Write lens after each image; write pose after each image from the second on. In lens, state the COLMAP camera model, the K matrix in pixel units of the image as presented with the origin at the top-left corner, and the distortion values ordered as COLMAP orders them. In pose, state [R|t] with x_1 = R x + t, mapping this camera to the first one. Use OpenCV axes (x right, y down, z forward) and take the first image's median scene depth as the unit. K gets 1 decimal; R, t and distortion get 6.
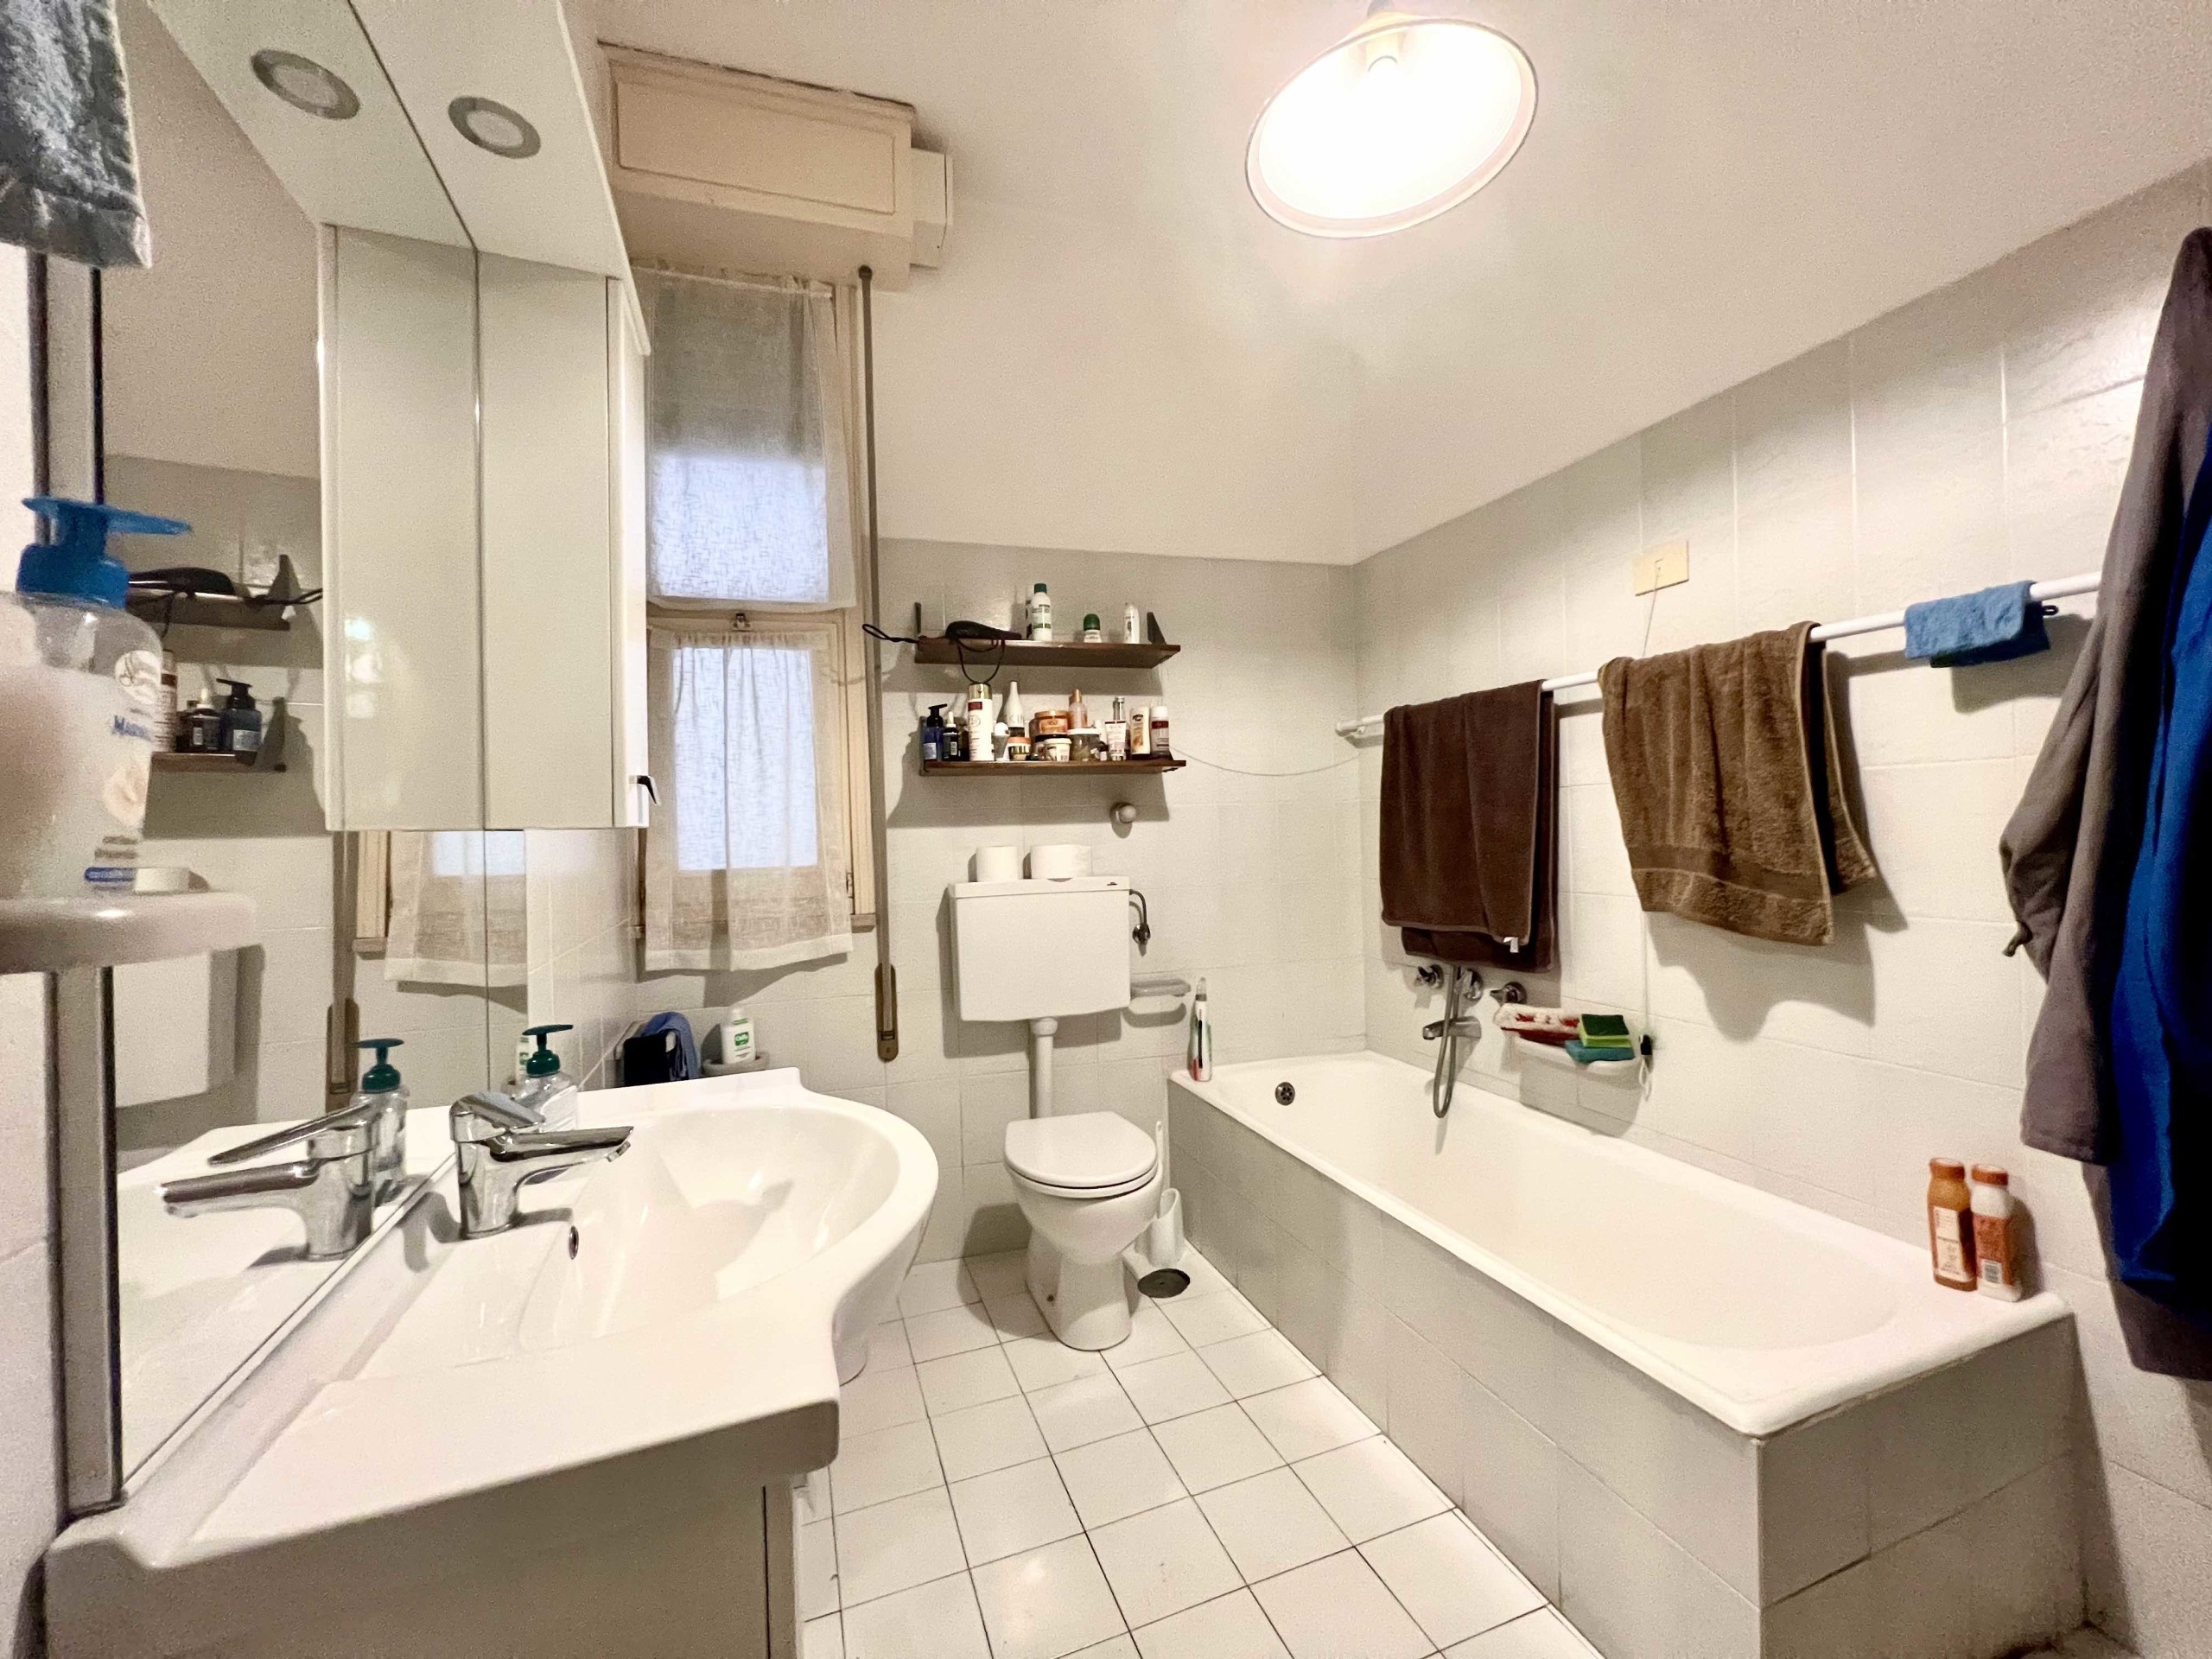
lens RADIAL K [[881.9, 0, 1108.9], [0, 881.9, 827.7], [0, 0, 1]] dist [0.000871, -0.000223]
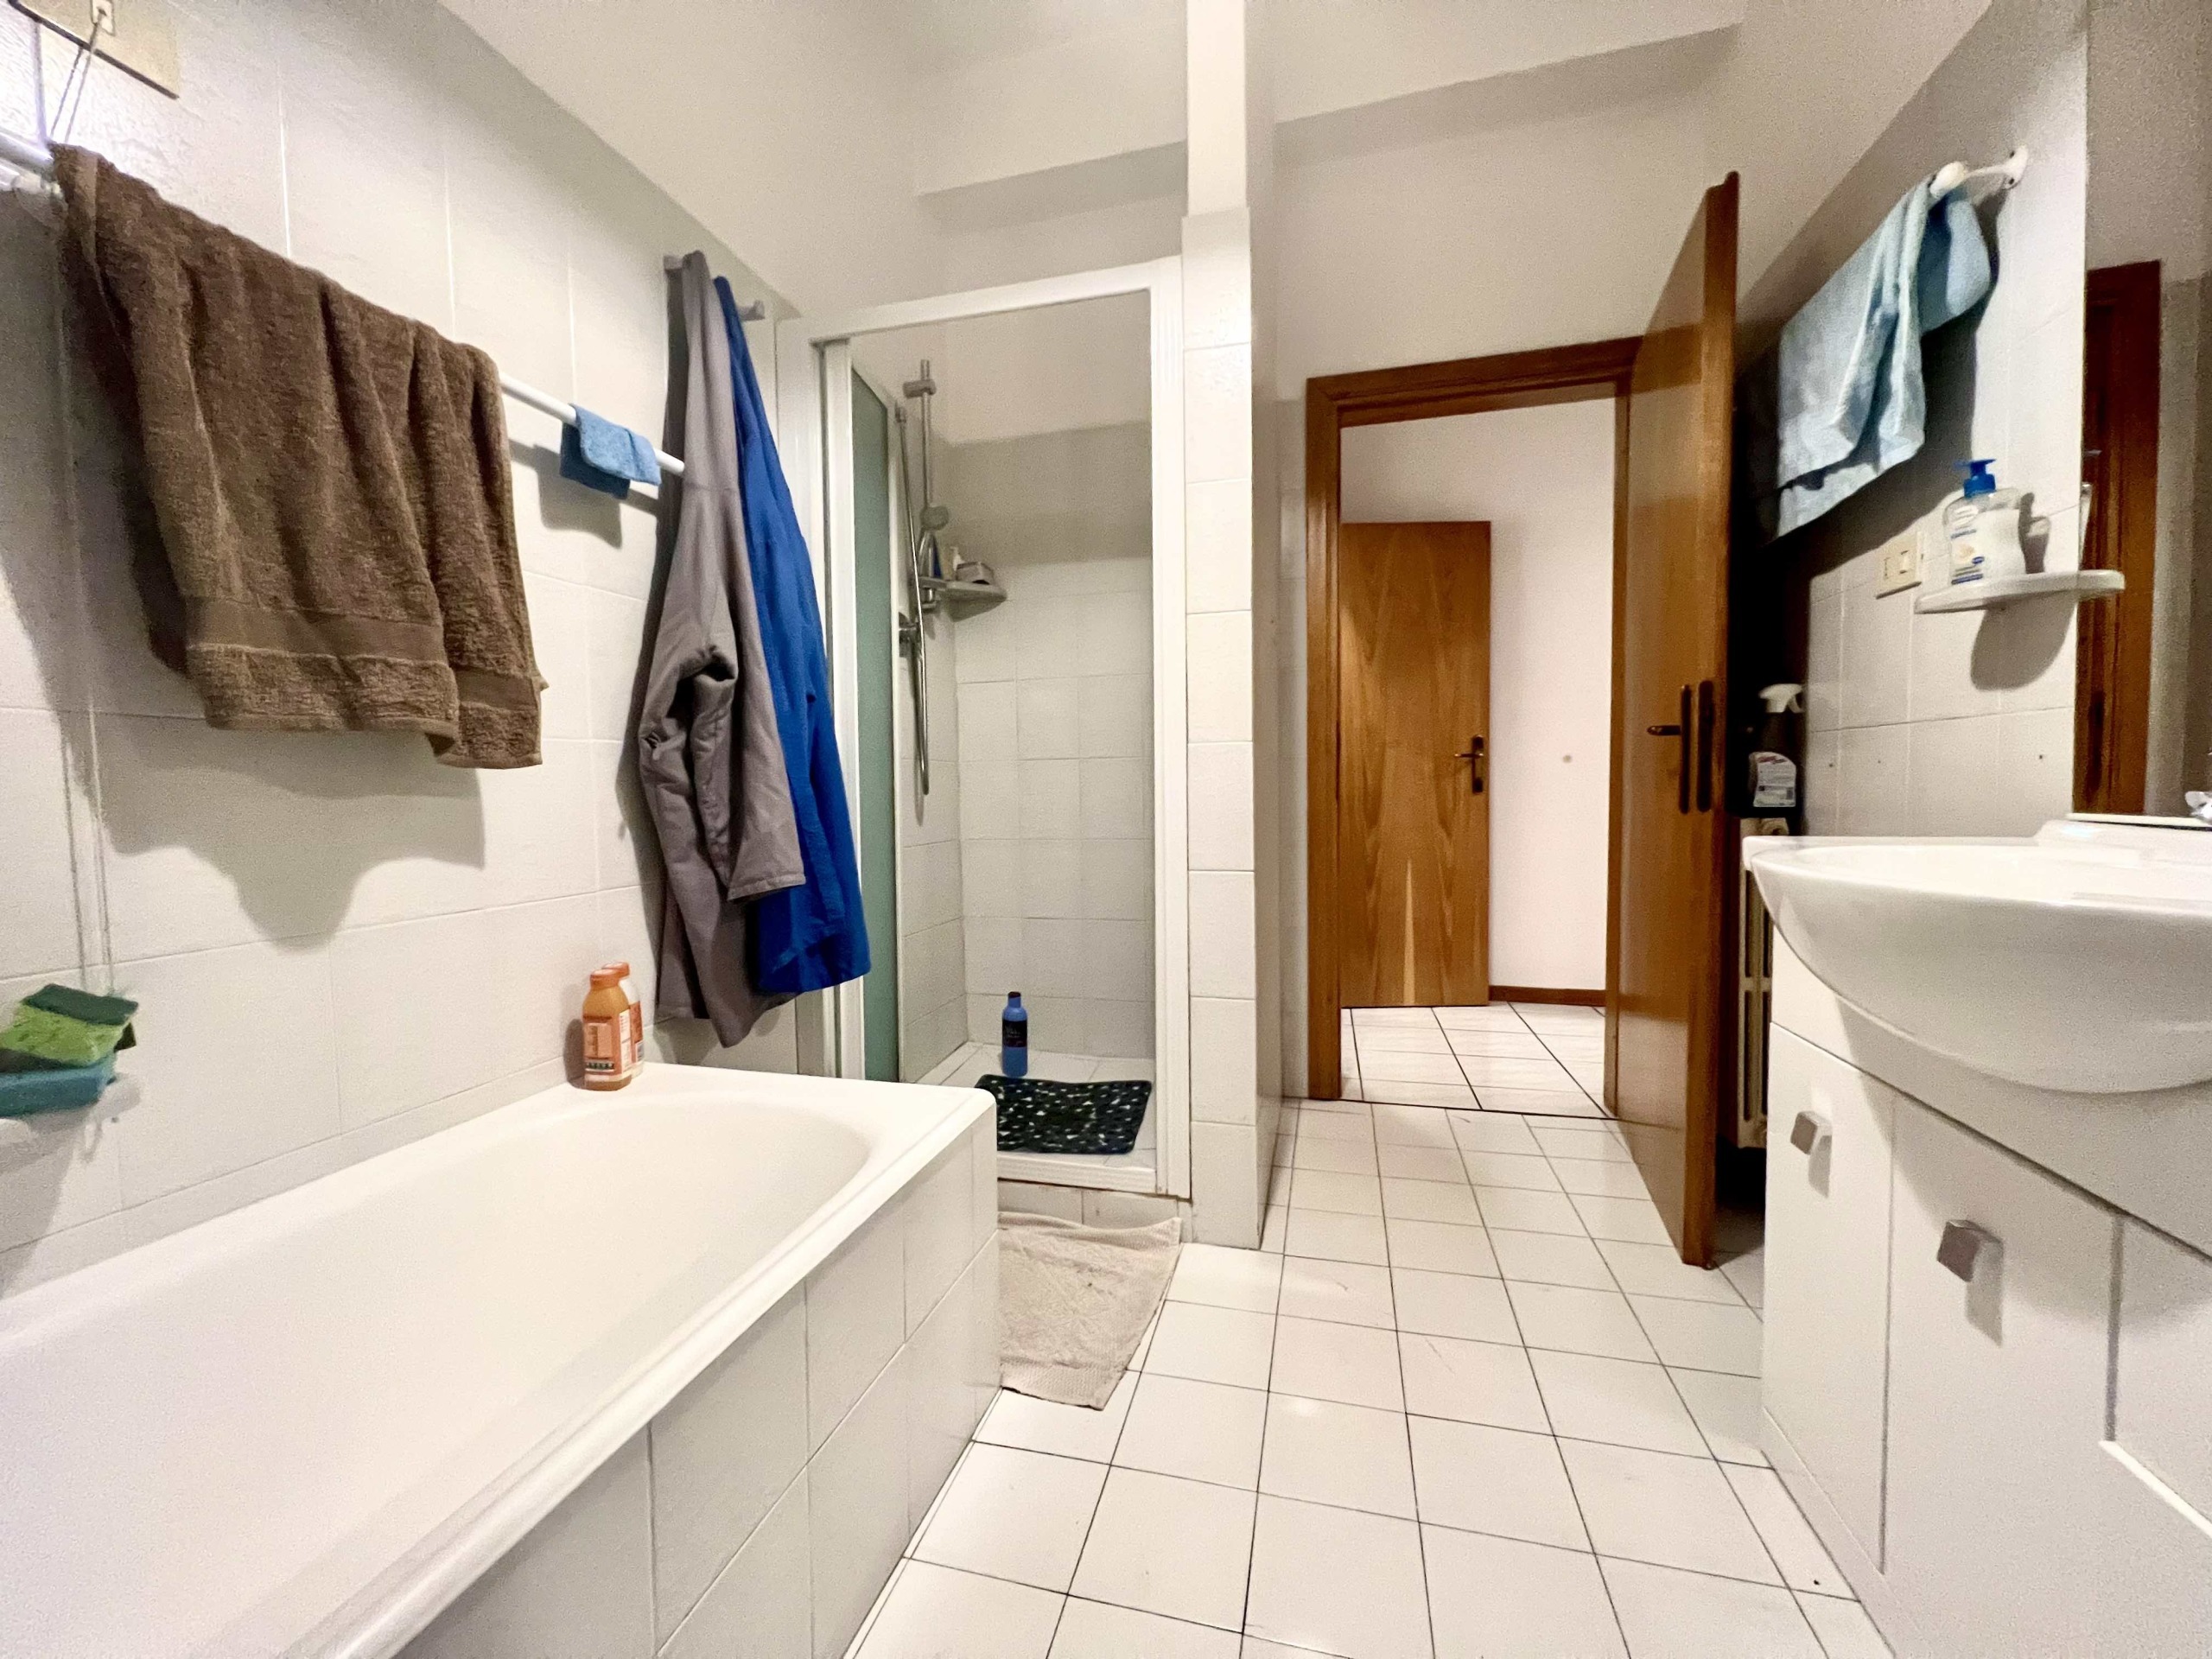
lens RADIAL K [[880.3, 0, 1105.6], [0, 880.3, 826.9], [0, 0, 1]] dist [-0.000676, 0.000023]
pose [[-0.818194, 0.012423, 0.574809, -0.062169], [0.031835, 0.999212, 0.023720, 0.115132], [-0.574061, 0.037707, -0.817944, 0.841529]]
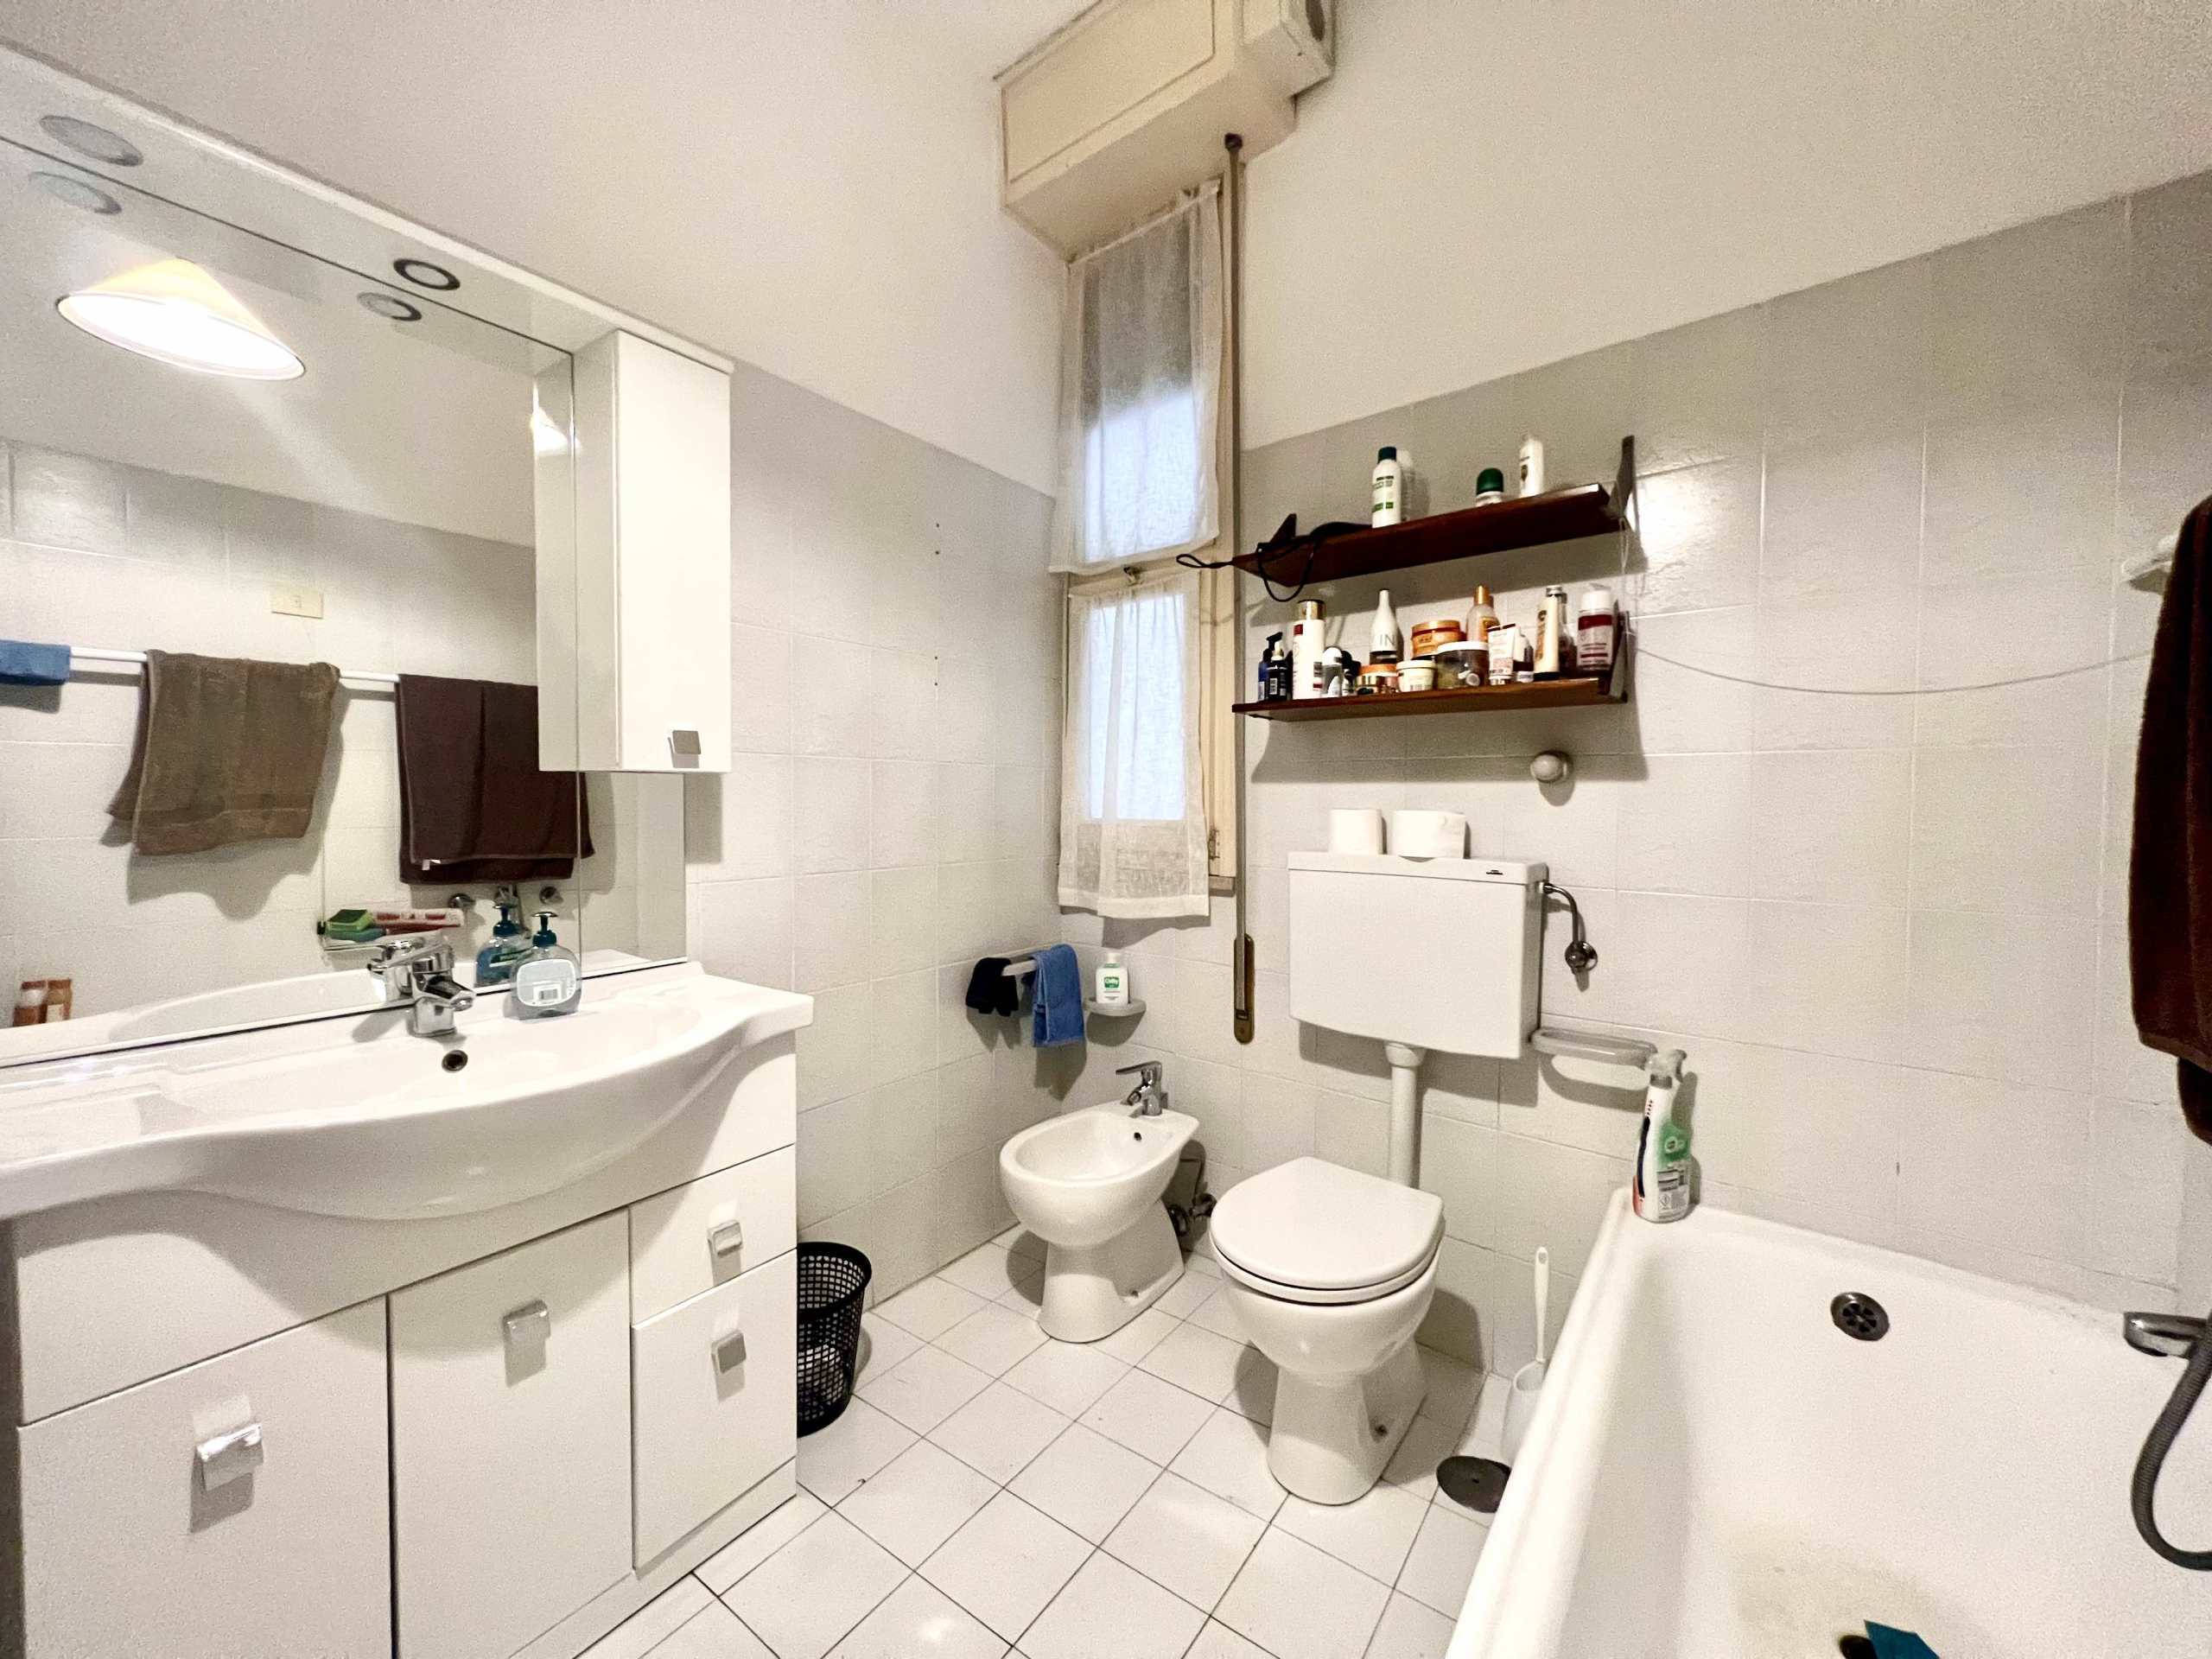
lens RADIAL K [[879.6, 0, 1105.1], [0, 879.6, 825.3], [0, 0, 1]] dist [-0.000995, 0.000034]
pose [[0.547217, 0.058446, -0.834948, 0.415601], [-0.015957, 0.998106, 0.059408, -0.007199], [0.836838, -0.019186, 0.547114, 0.406988]]
